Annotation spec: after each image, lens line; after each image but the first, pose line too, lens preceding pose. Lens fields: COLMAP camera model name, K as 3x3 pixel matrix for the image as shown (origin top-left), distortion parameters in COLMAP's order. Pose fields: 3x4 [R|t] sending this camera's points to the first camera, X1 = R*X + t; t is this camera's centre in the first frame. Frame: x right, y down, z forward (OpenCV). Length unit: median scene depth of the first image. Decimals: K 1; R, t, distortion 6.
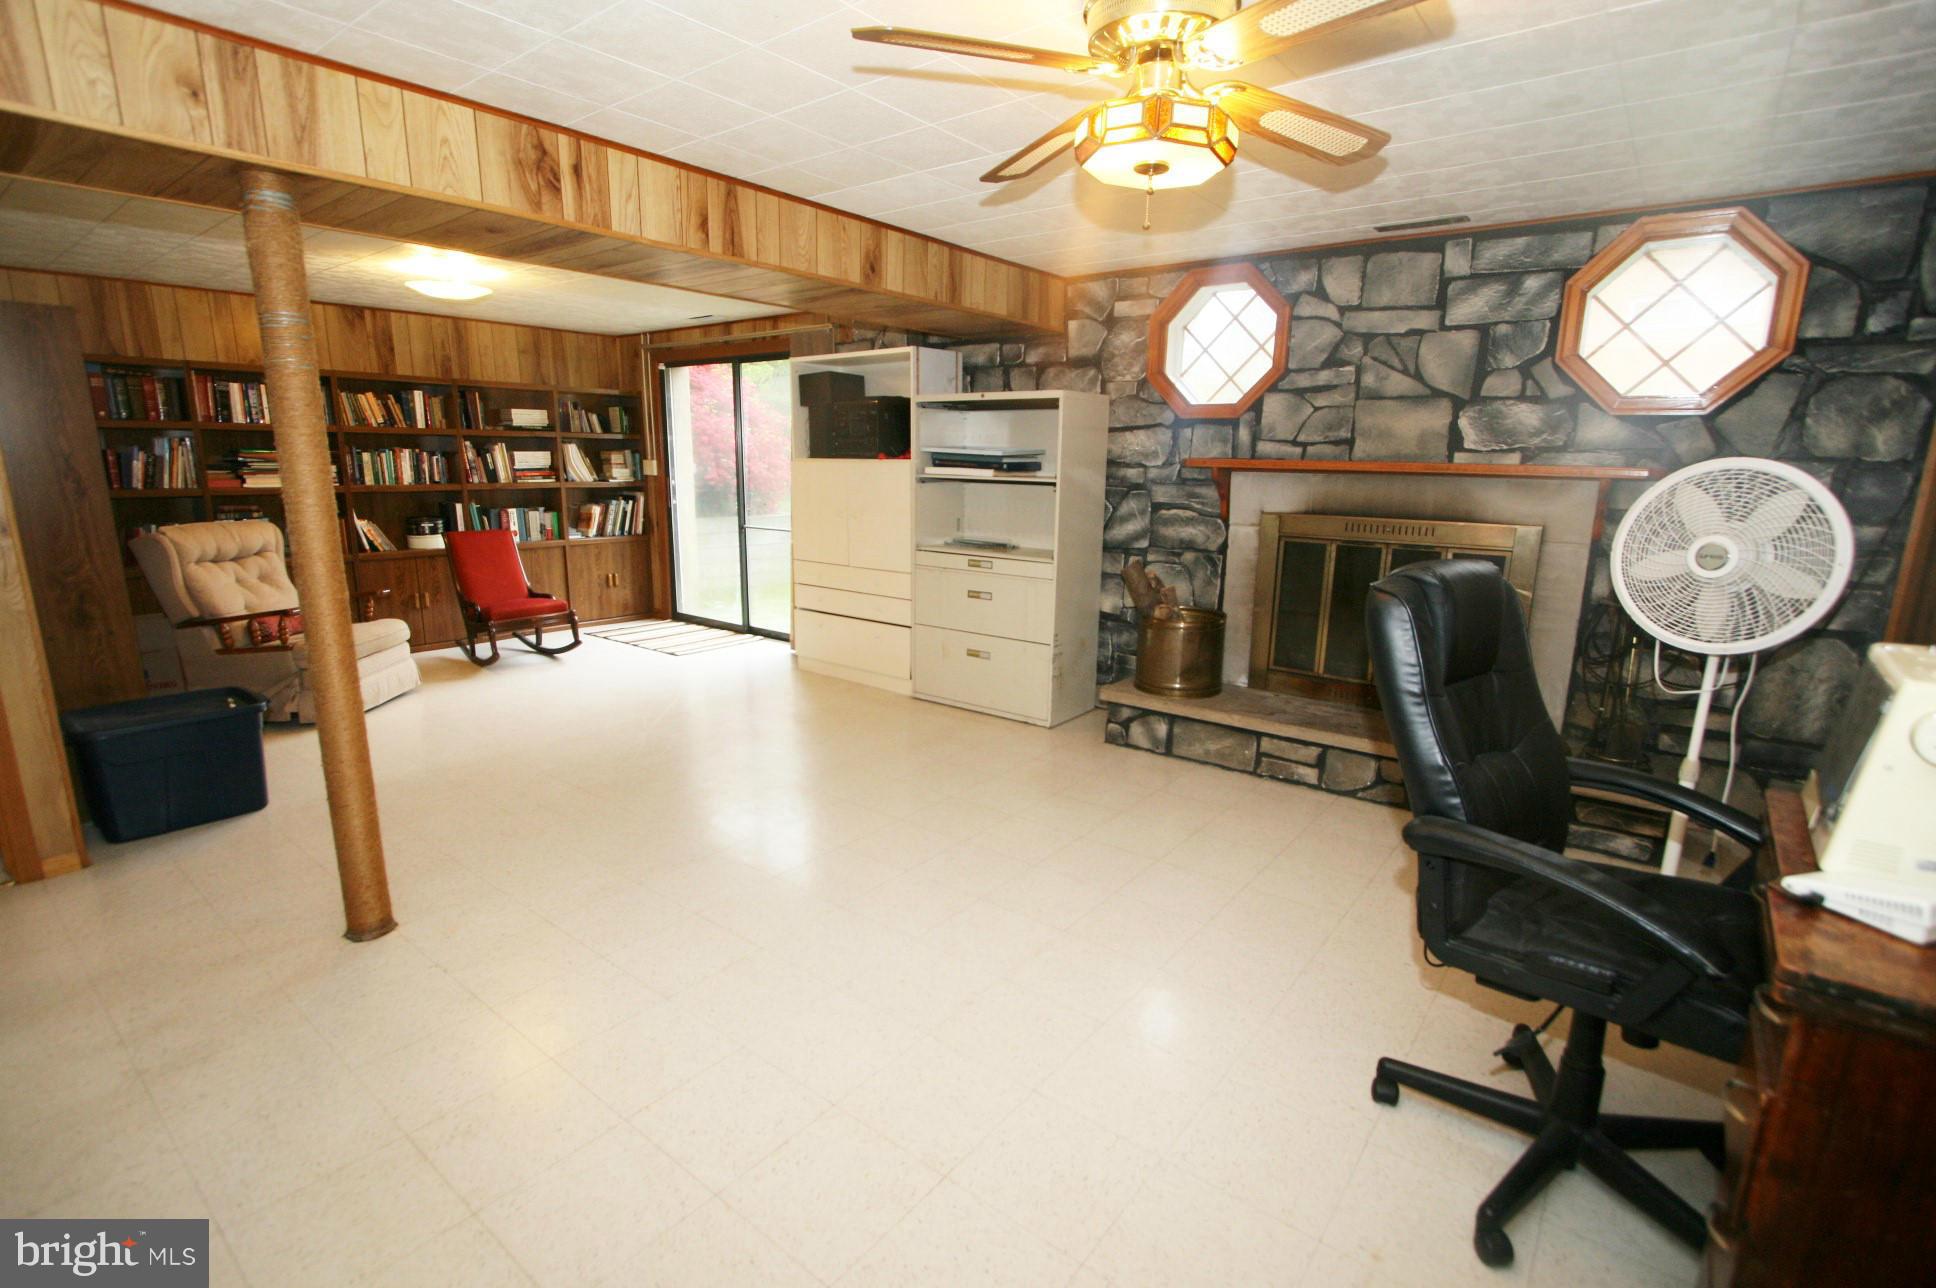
lens RADIAL K [[893.8, 0, 959.9], [0, 893.8, 651.7], [0, 0, 1]] dist [-0.011401, 0.000219]
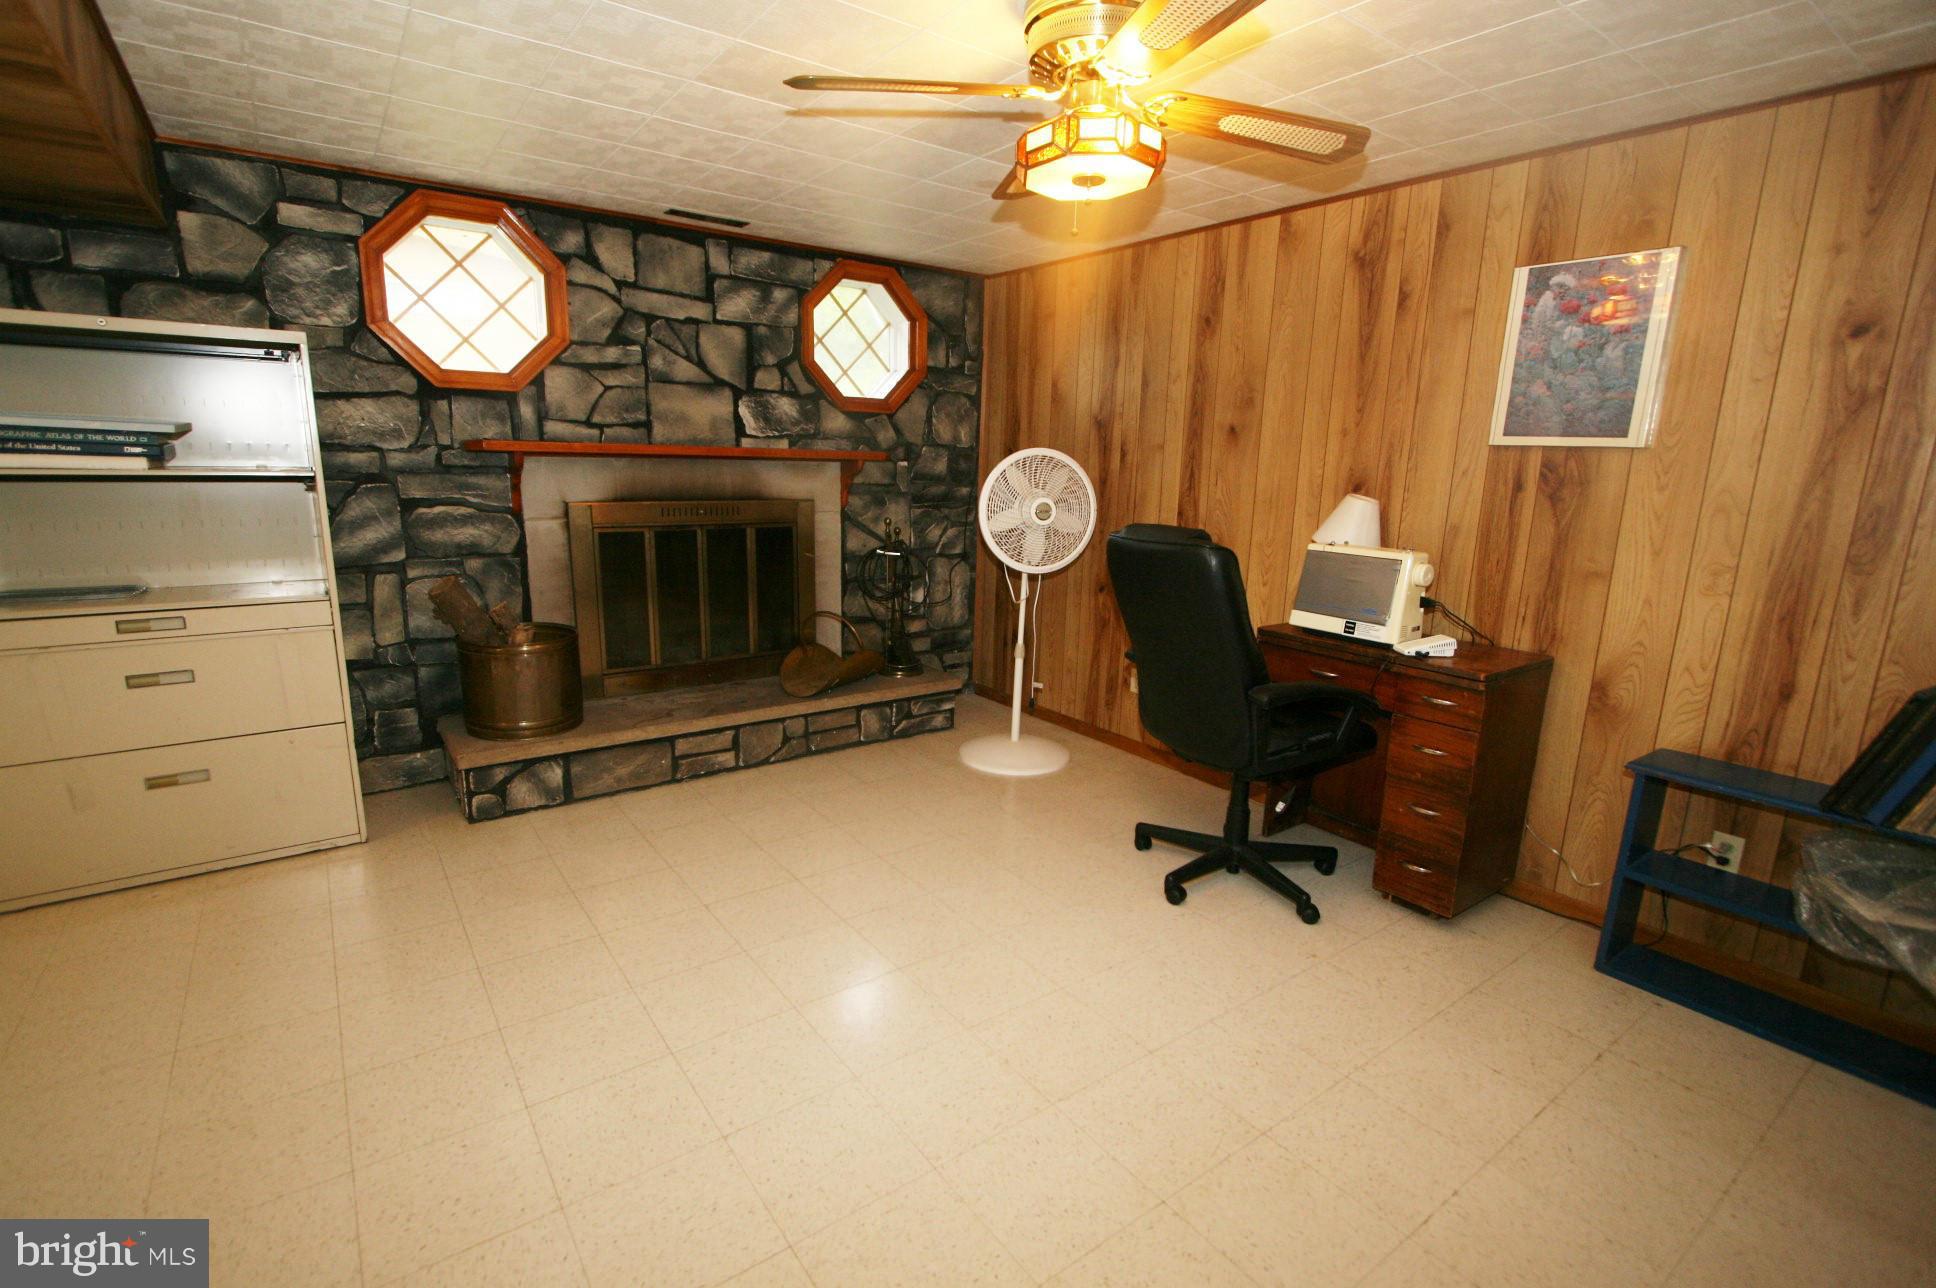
lens RADIAL K [[893.8, 0, 959.9], [0, 893.8, 651.7], [0, 0, 1]] dist [-0.011401, 0.000219]
pose [[0.265797, -0.214199, 0.939931, -0.382148], [0.185663, 0.968124, 0.168121, -0.083310], [-0.945981, 0.129825, 0.297094, 0.364136]]
